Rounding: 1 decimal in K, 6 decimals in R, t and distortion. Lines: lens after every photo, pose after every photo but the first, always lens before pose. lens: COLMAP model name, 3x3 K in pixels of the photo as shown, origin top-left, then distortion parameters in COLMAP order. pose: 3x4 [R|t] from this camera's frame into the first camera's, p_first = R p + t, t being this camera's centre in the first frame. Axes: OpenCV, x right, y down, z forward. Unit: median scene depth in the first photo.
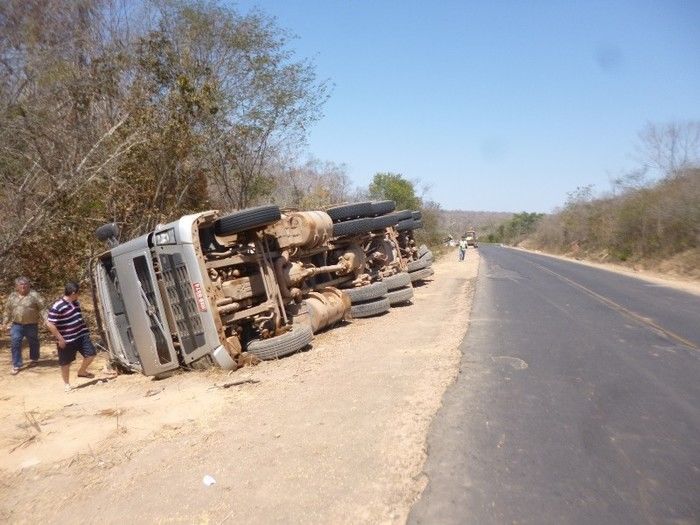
lens RADIAL K [[515.2, 0, 350.0], [0, 515.2, 262.5], [0, 0, 1]] dist [-0.041378, -0.000356]
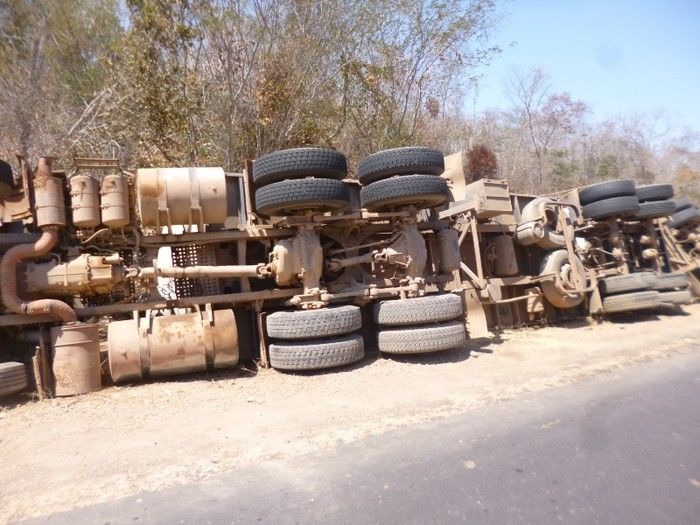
lens RADIAL K [[515.2, 0, 350.0], [0, 515.2, 262.5], [0, 0, 1]] dist [-0.041378, -0.000356]
pose [[0.809779, 0.094946, -0.579002, 0.479640], [-0.081920, 0.995450, 0.048664, -0.041961], [0.580988, 0.008024, 0.813872, 0.816725]]
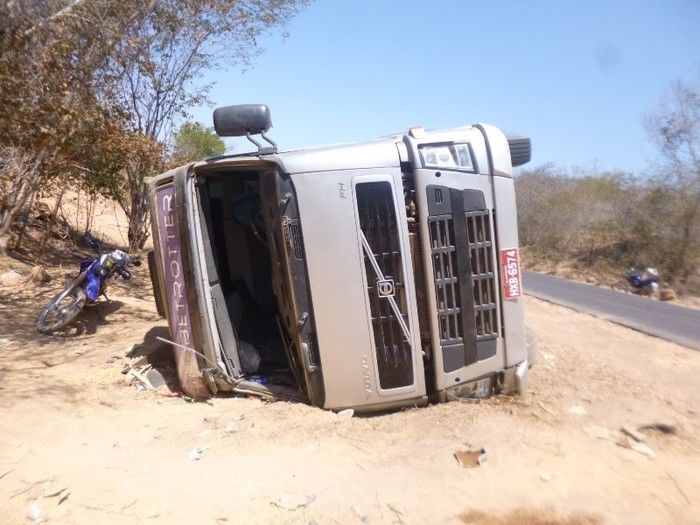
lens RADIAL K [[515.2, 0, 350.0], [0, 515.2, 262.5], [0, 0, 1]] dist [-0.041378, -0.000356]
pose [[0.875080, 0.090011, 0.475535, -0.615827], [-0.119720, 0.992276, 0.032487, 0.049046], [-0.468938, -0.085359, 0.879097, 0.506764]]
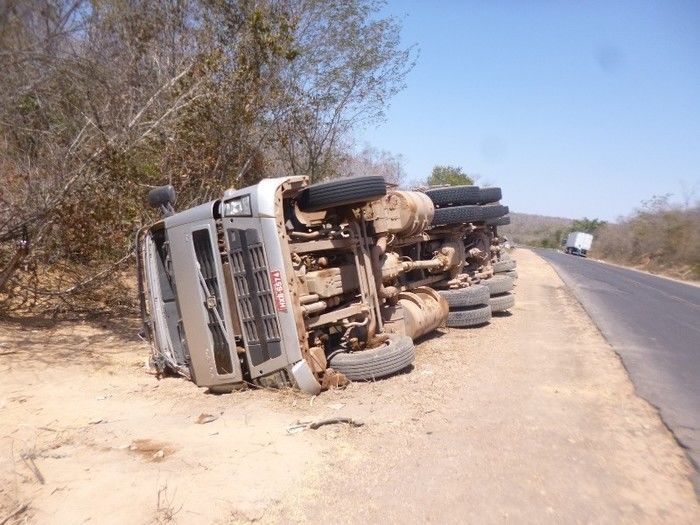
lens RADIAL K [[515.2, 0, 350.0], [0, 515.2, 262.5], [0, 0, 1]] dist [-0.041378, -0.000356]
pose [[0.993798, 0.078338, -0.078923, -0.118607], [-0.077231, 0.996868, 0.016991, 0.005890], [0.080007, -0.010791, 0.996736, 0.240400]]
